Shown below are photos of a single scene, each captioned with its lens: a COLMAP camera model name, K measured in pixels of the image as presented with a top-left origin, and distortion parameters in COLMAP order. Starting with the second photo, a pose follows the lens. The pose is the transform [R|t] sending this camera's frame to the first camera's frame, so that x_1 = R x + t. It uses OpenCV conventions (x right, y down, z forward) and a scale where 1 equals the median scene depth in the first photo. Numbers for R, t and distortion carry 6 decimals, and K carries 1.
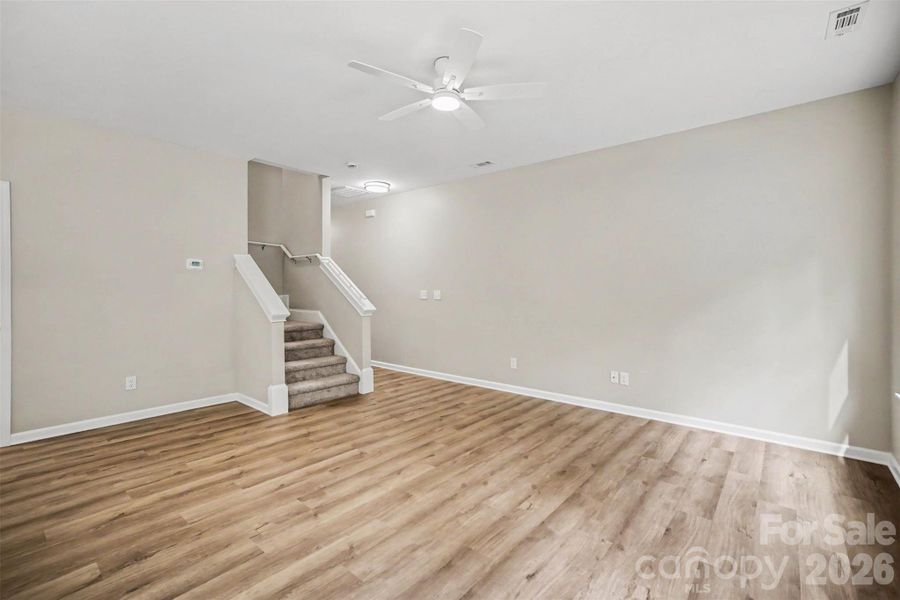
lens RADIAL K [[404.6, 0, 446.7], [0, 404.6, 281.6], [0, 0, 1]] dist [-0.011262, 0.000189]
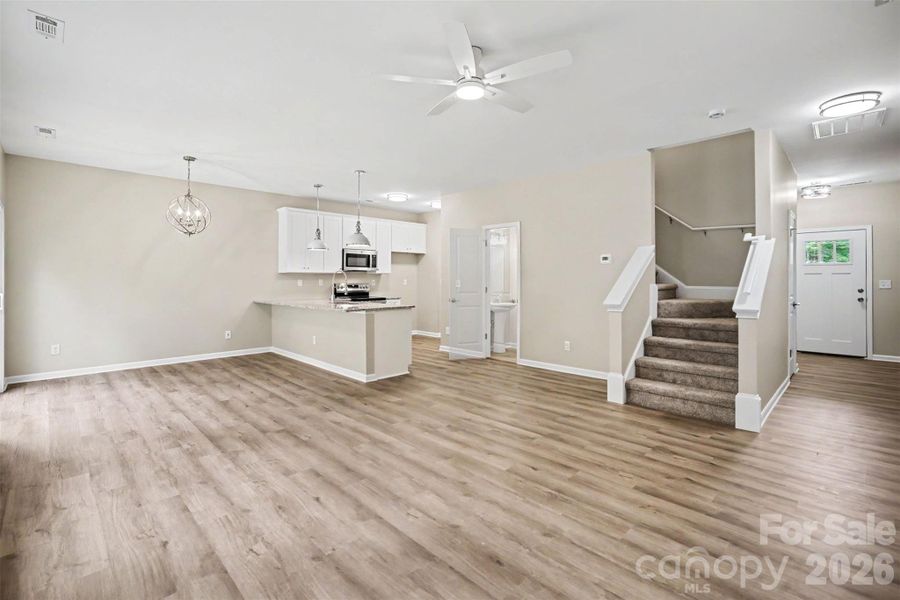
lens RADIAL K [[404.6, 0, 446.7], [0, 404.6, 281.6], [0, 0, 1]] dist [-0.011262, 0.000189]
pose [[-0.088579, 0.001325, -0.996068, 0.941285], [0.021006, 0.999779, -0.000538, 0.022584], [0.995848, -0.020971, -0.088588, 0.988492]]
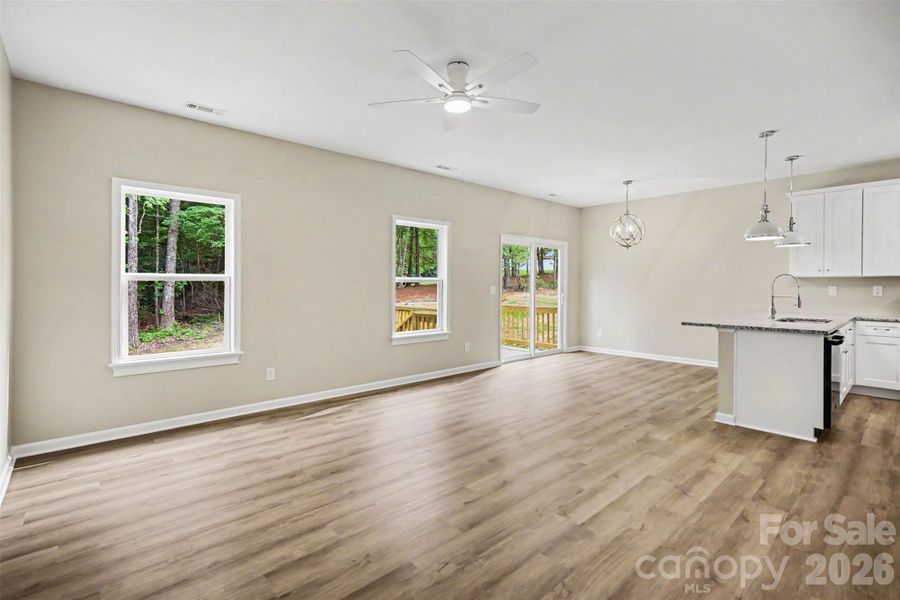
lens RADIAL K [[416.6, 0, 449.6], [0, 416.6, 289.7], [0, 0, 1]] dist [-0.001346, -0.000043]
pose [[-0.992167, -0.004333, 0.124846, -0.110225], [-0.005961, 0.999902, -0.012670, 0.043156], [-0.124778, -0.013315, -0.992095, 1.975637]]
